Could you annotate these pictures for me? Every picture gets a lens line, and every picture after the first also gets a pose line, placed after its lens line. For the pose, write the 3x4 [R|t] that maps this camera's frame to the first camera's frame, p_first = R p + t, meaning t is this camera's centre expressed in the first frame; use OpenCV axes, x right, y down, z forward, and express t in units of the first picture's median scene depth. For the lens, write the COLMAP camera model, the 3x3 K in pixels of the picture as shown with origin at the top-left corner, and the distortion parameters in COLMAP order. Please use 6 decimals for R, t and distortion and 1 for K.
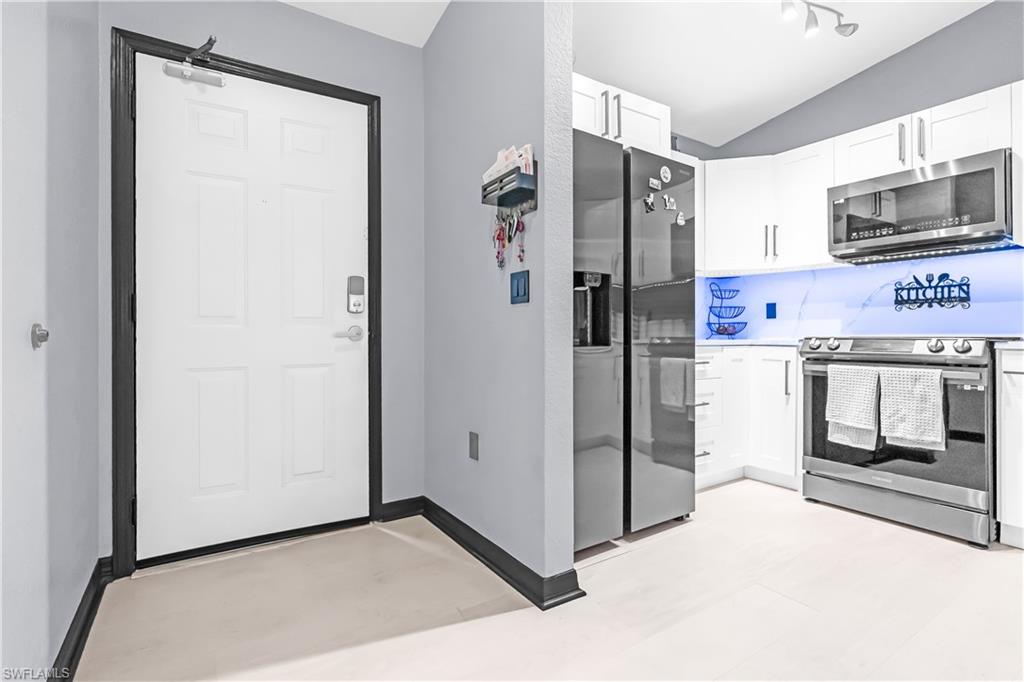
lens RADIAL K [[481.7, 0, 504.8], [0, 481.7, 326.3], [0, 0, 1]] dist [-0.010059, 0.000157]
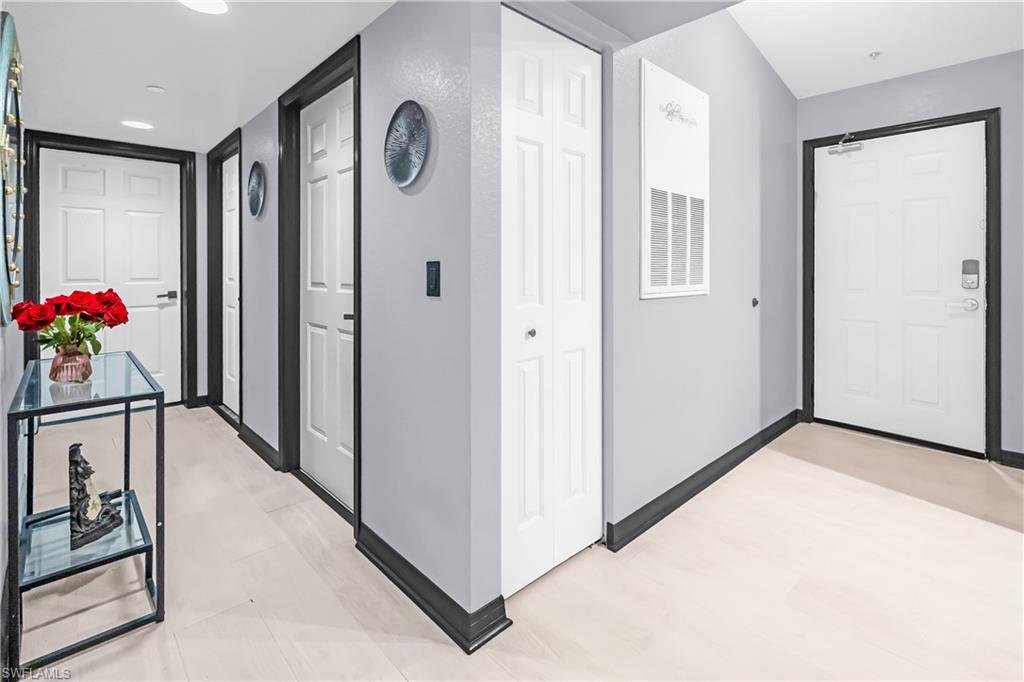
lens RADIAL K [[480.7, 0, 525.4], [0, 480.7, 269.4], [0, 0, 1]] dist [0.001985, 0.000784]
pose [[0.201542, 0.003202, -0.979475, 0.618216], [0.000778, 0.999994, 0.003429, -0.074245], [0.979480, -0.001453, 0.201538, -0.360601]]
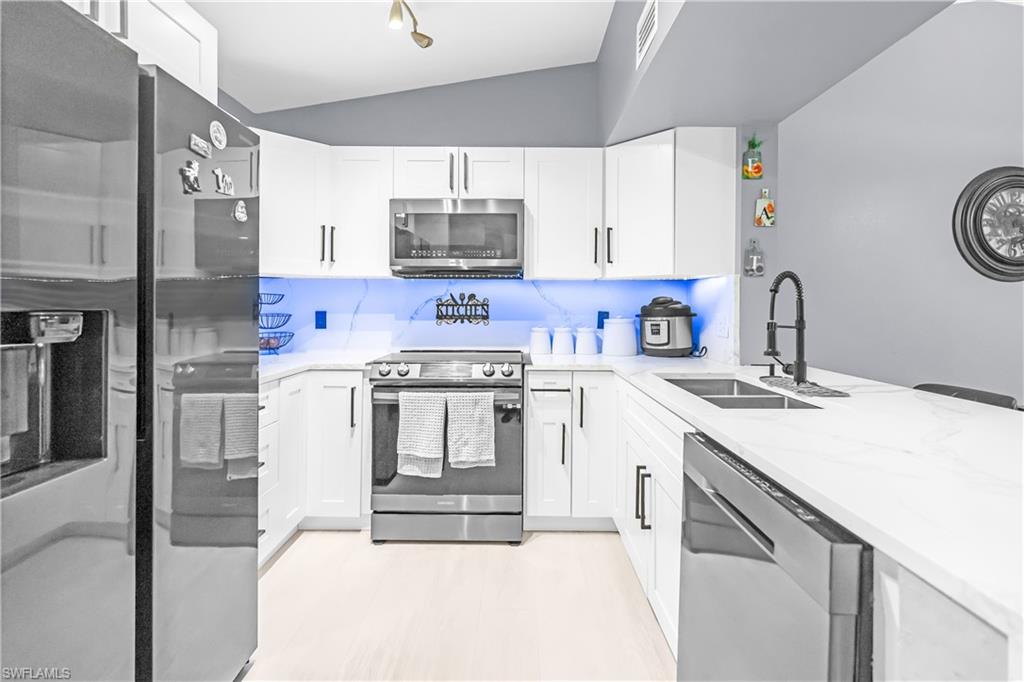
lens RADIAL K [[463.7, 0, 514.7], [0, 463.7, 304.6], [0, 0, 1]] dist [-0.002180, -0.000801]
pose [[0.541954, 0.001359, 0.840407, 0.039710], [-0.014658, 0.999862, 0.007836, -0.096822], [-0.840280, -0.016565, 0.541899, 0.315967]]
